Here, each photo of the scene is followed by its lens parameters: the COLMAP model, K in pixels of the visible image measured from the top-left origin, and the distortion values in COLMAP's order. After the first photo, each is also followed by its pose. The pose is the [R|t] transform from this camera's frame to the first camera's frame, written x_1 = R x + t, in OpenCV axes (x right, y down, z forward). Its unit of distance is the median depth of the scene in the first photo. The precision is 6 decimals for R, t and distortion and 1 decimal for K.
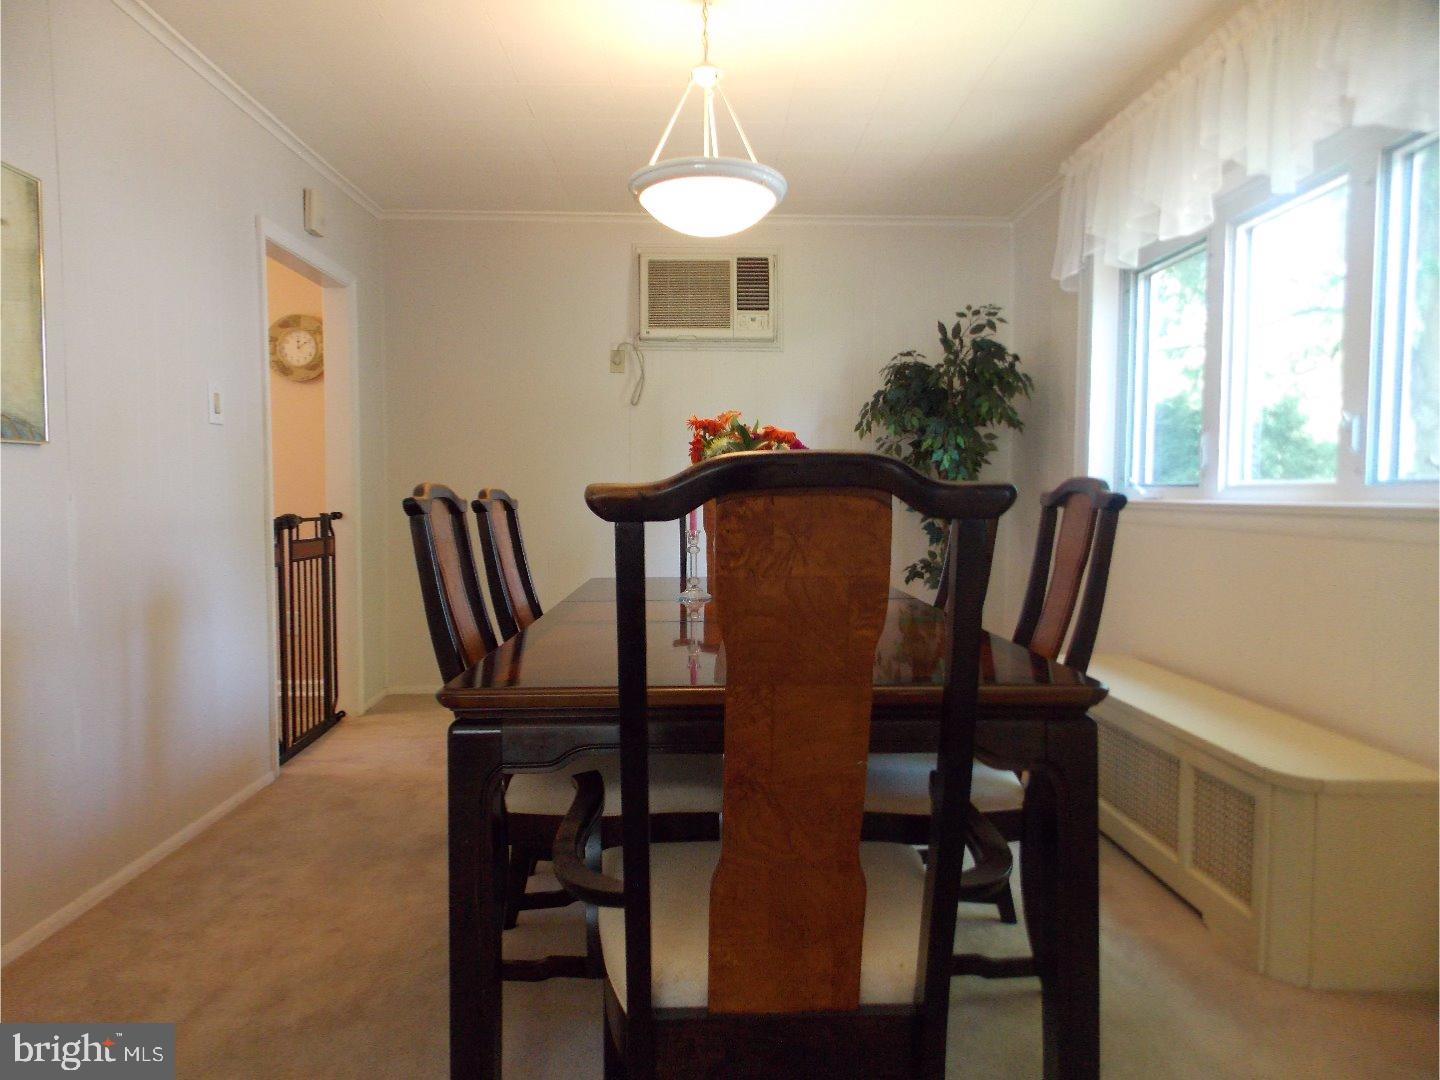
lens RADIAL K [[978.9, 0, 719.0], [0, 978.9, 540.0], [0, 0, 1]] dist [0.010366, 0.000712]
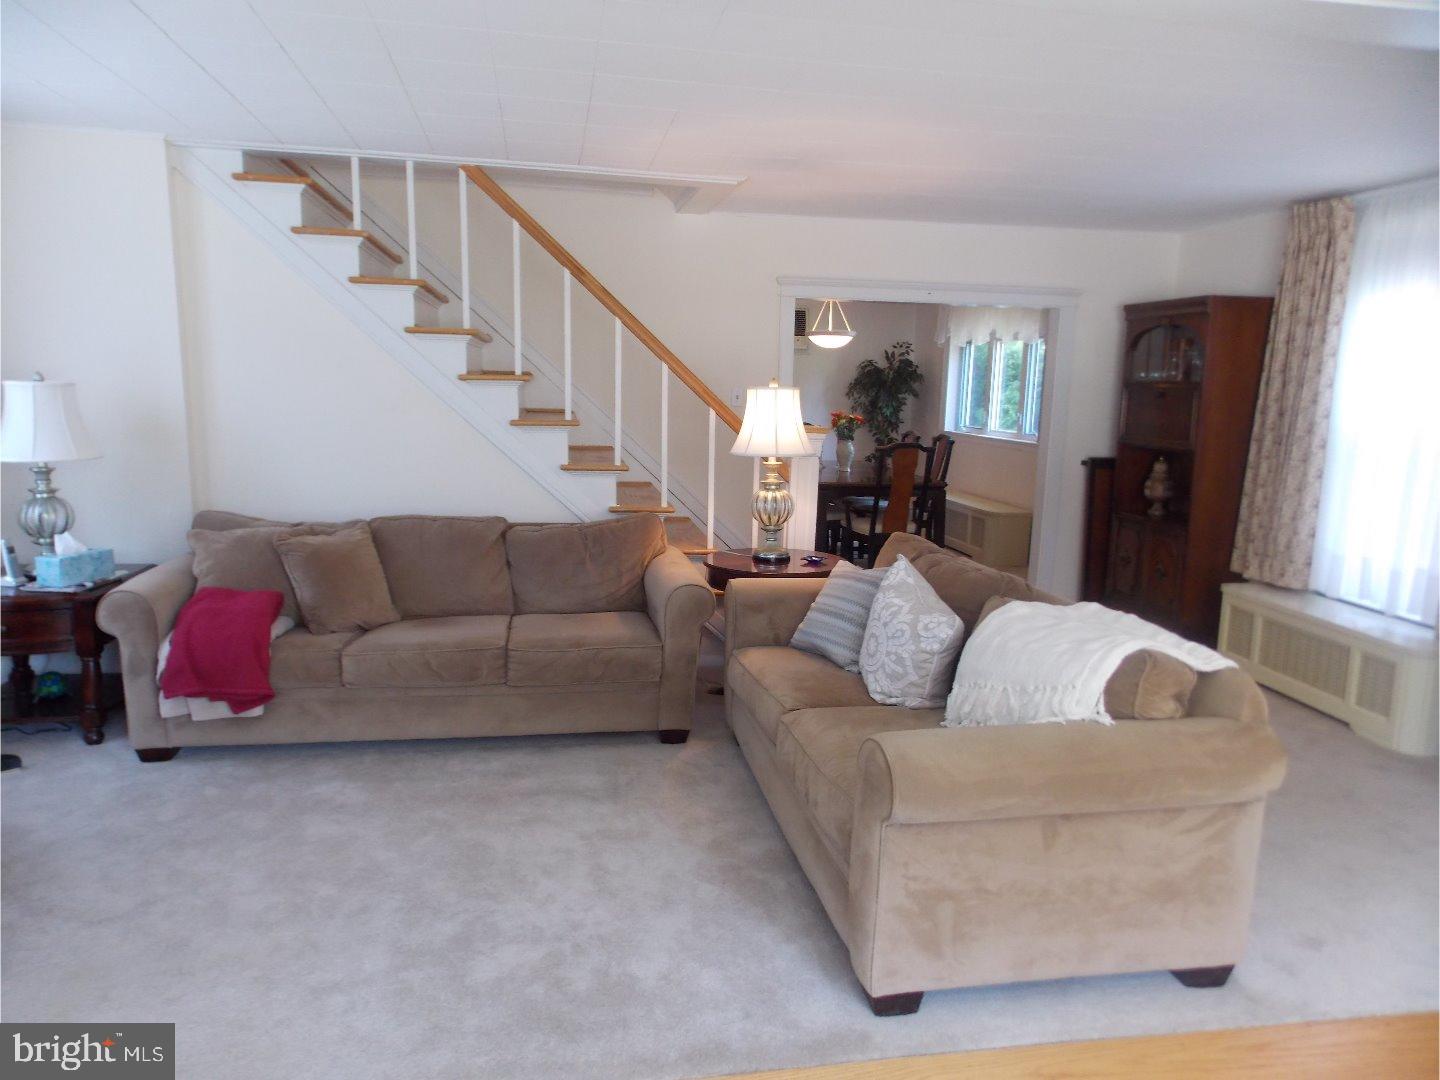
lens RADIAL K [[978.9, 0, 717.9], [0, 978.9, 541.9], [0, 0, 1]] dist [0.010366, 0.000712]
pose [[0.990133, -0.004679, 0.140053, -0.562925], [-0.012449, 0.992553, 0.121174, -0.056540], [-0.139577, -0.121722, 0.982701, -1.449886]]
